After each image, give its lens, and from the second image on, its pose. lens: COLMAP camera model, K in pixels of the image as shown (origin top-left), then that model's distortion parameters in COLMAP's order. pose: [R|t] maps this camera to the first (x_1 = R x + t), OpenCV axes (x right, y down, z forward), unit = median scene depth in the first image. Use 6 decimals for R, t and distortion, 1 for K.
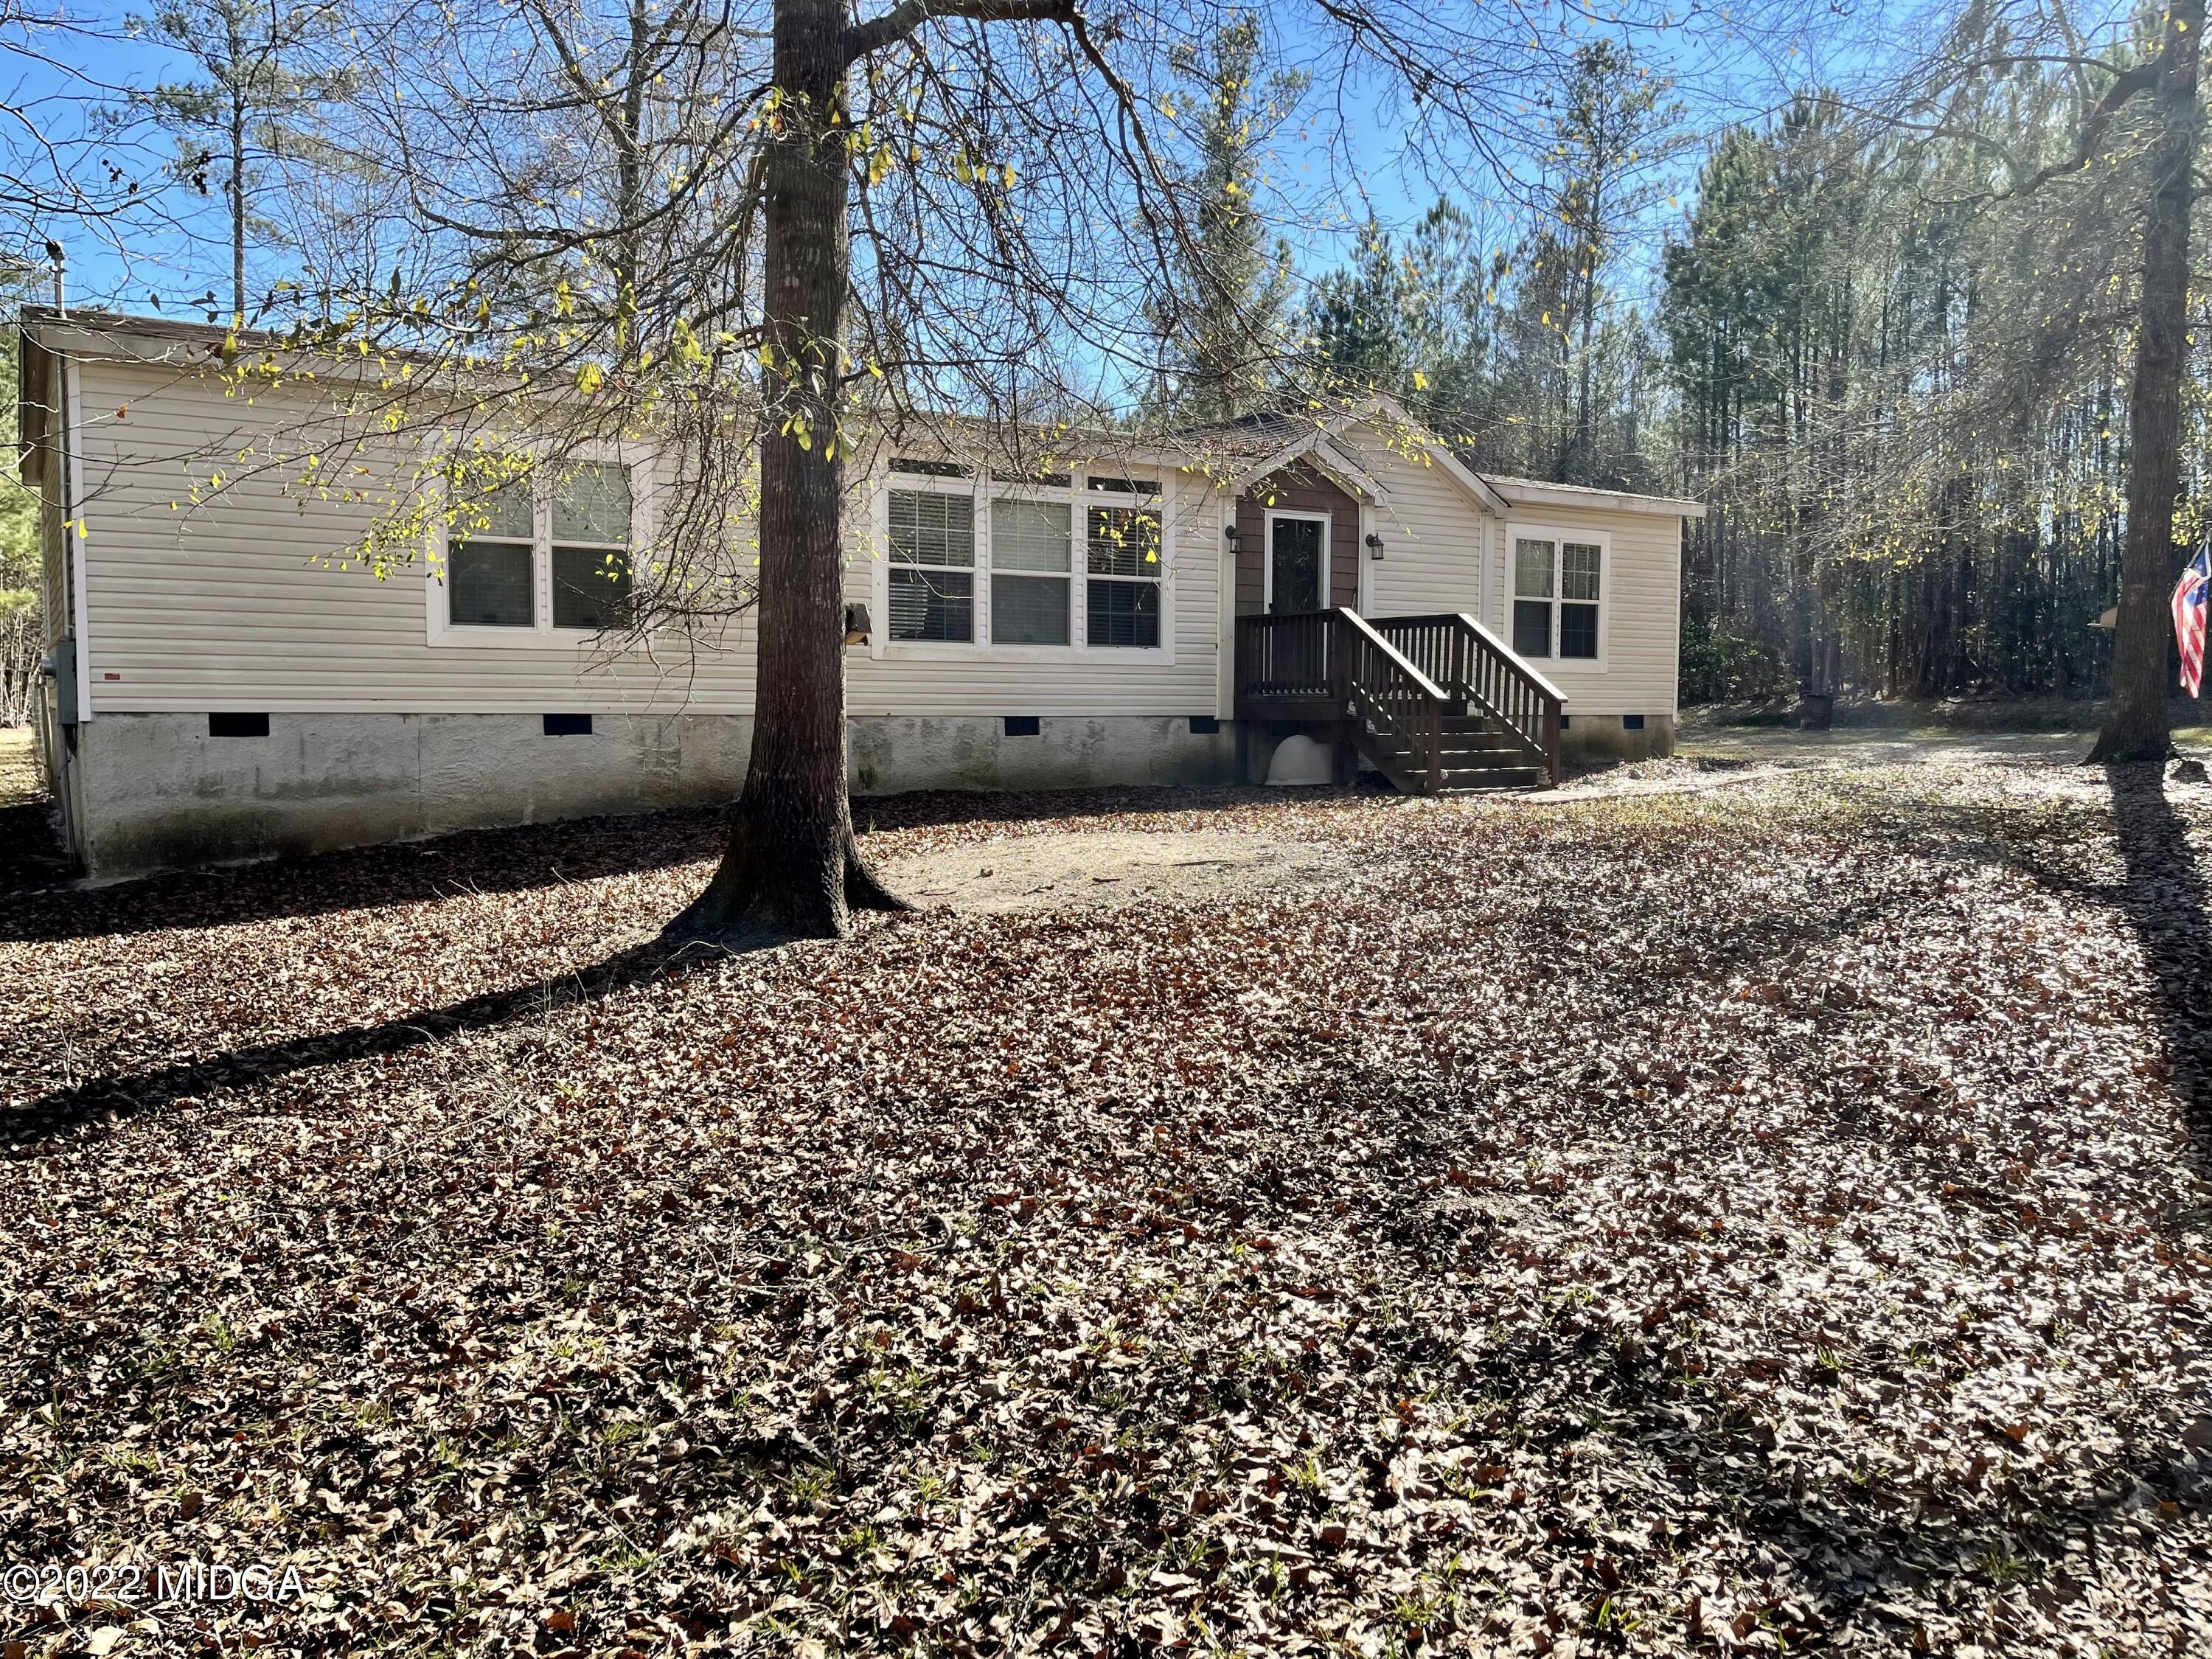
lens RADIAL K [[1660.8, 0, 1121.1], [0, 1660.8, 834.6], [0, 0, 1]] dist [0.089262, -0.126321]
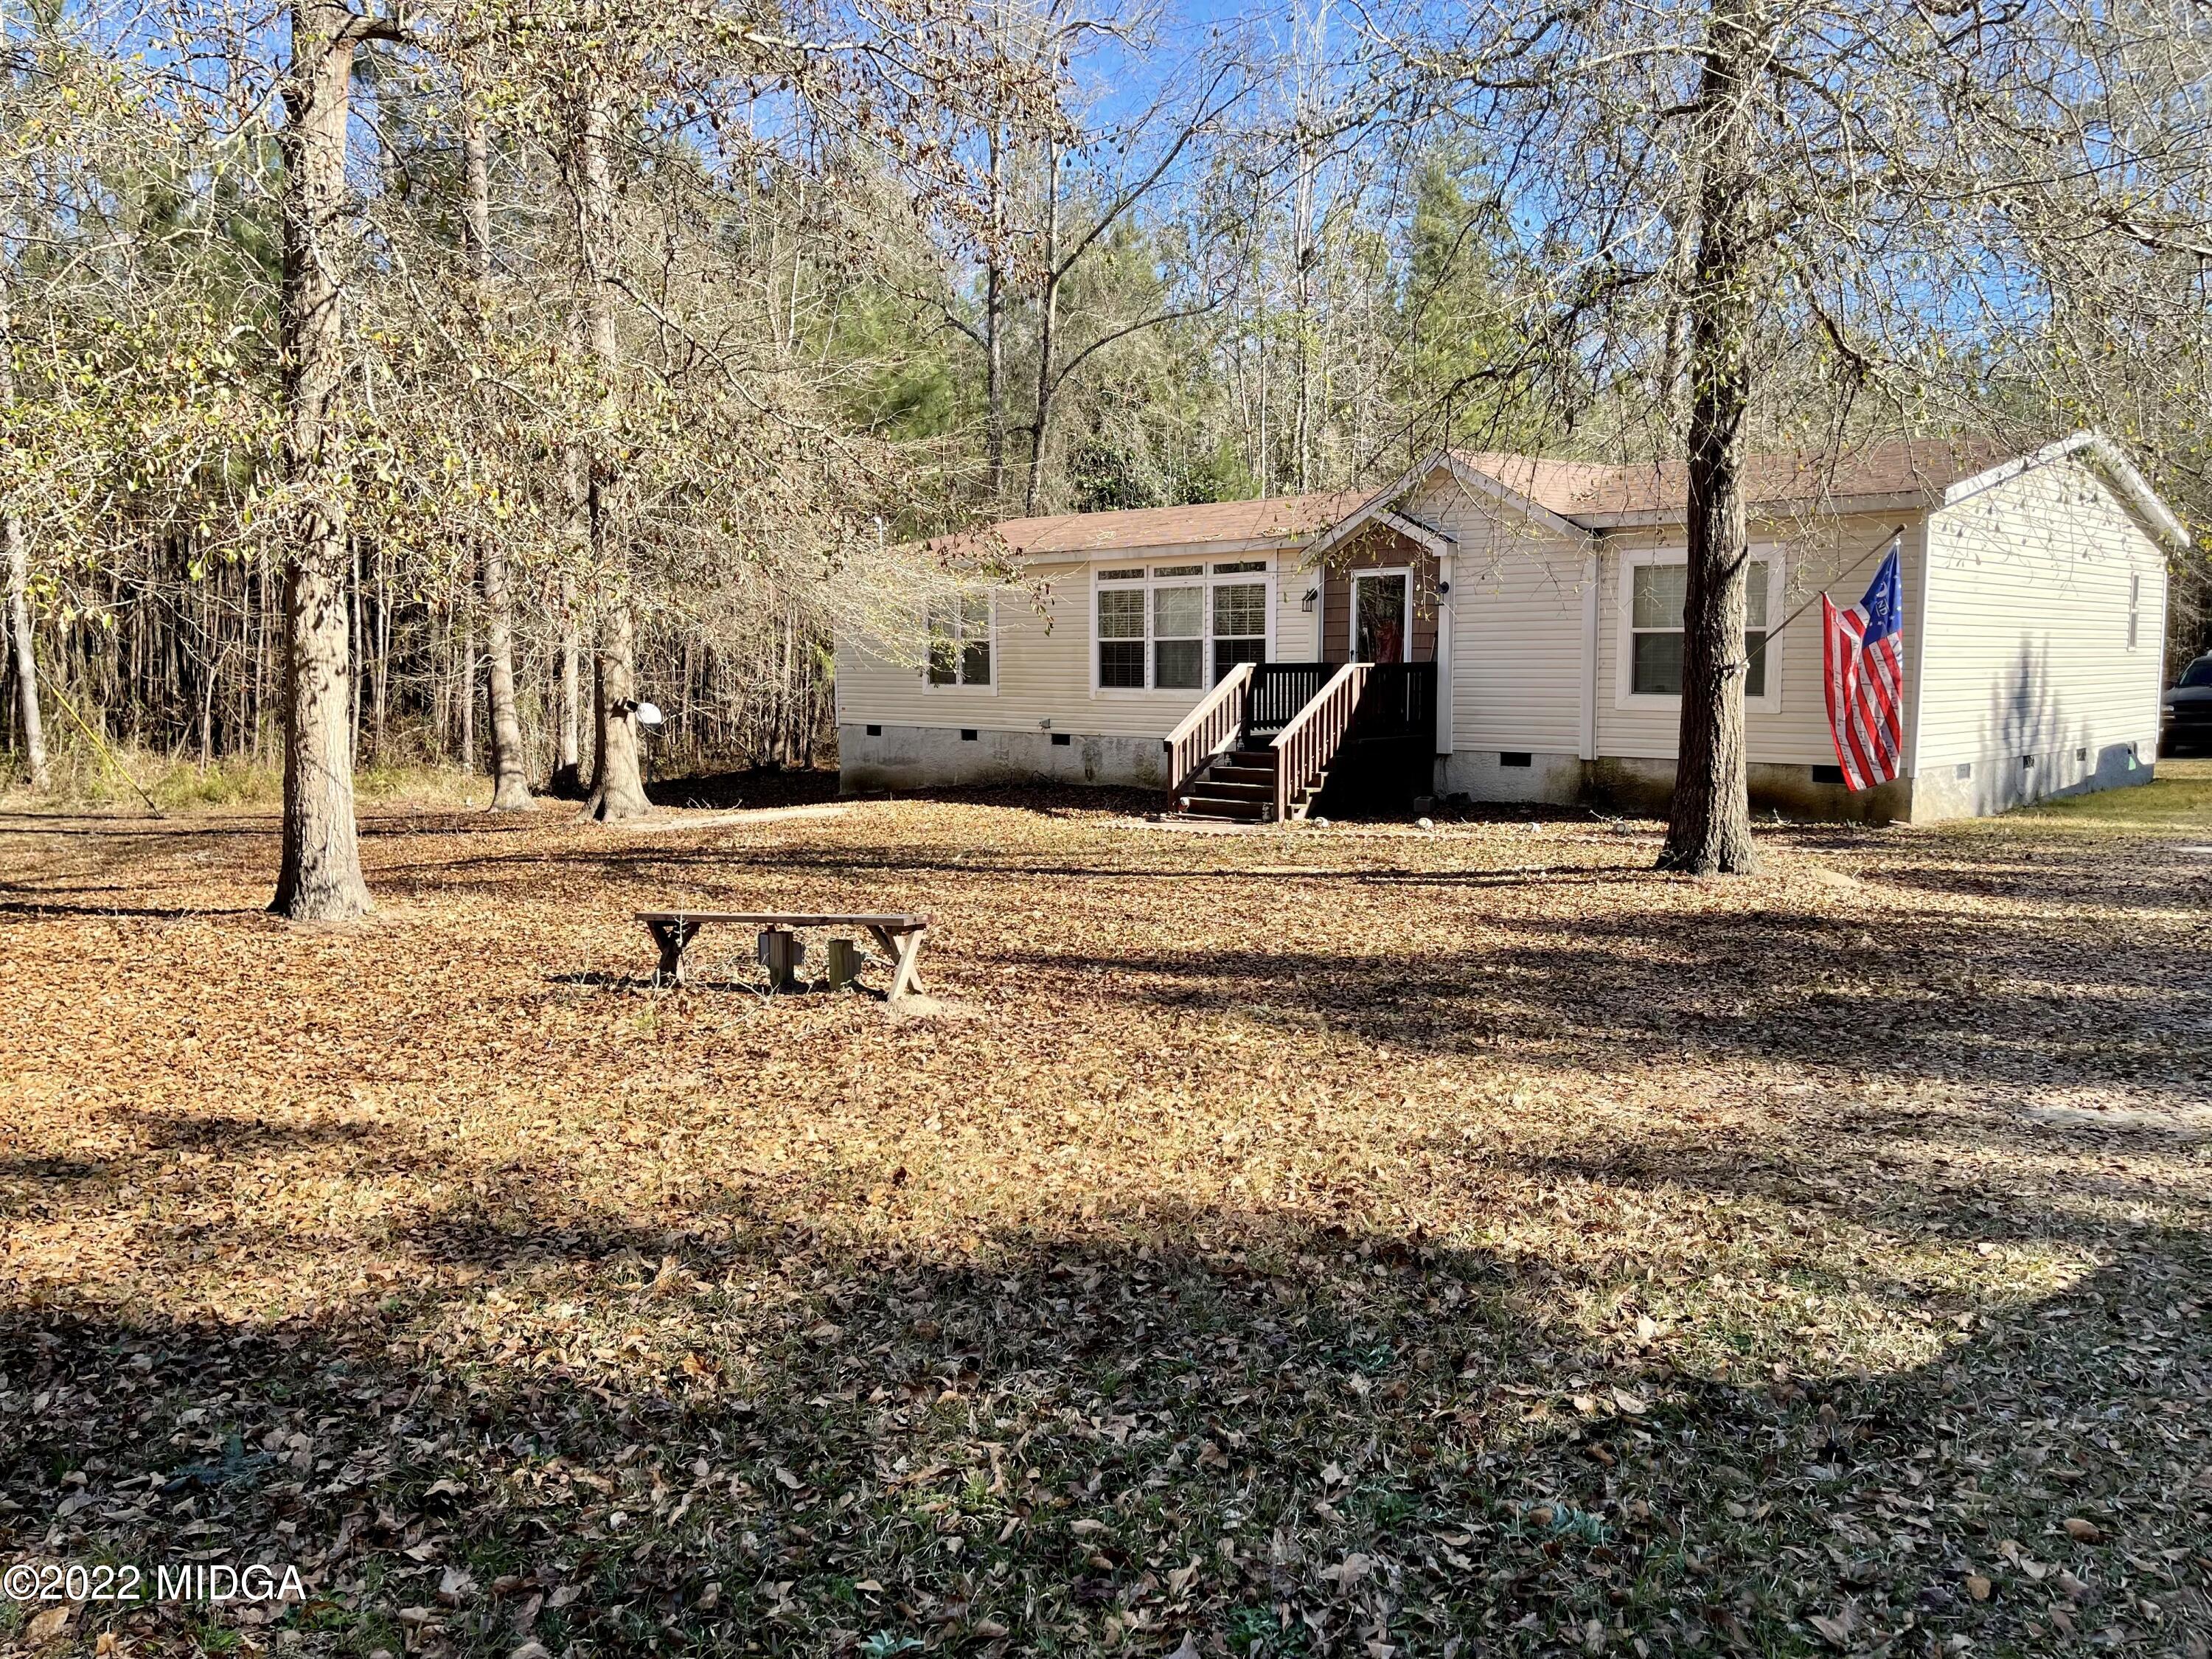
lens RADIAL K [[1660.8, 0, 1121.1], [0, 1660.8, 834.6], [0, 0, 1]] dist [0.089262, -0.126321]
pose [[0.215546, 0.057731, -0.974786, 1.320758], [-0.123726, 0.991820, 0.031382, -0.029336], [0.968624, 0.113842, 0.220925, 0.656775]]
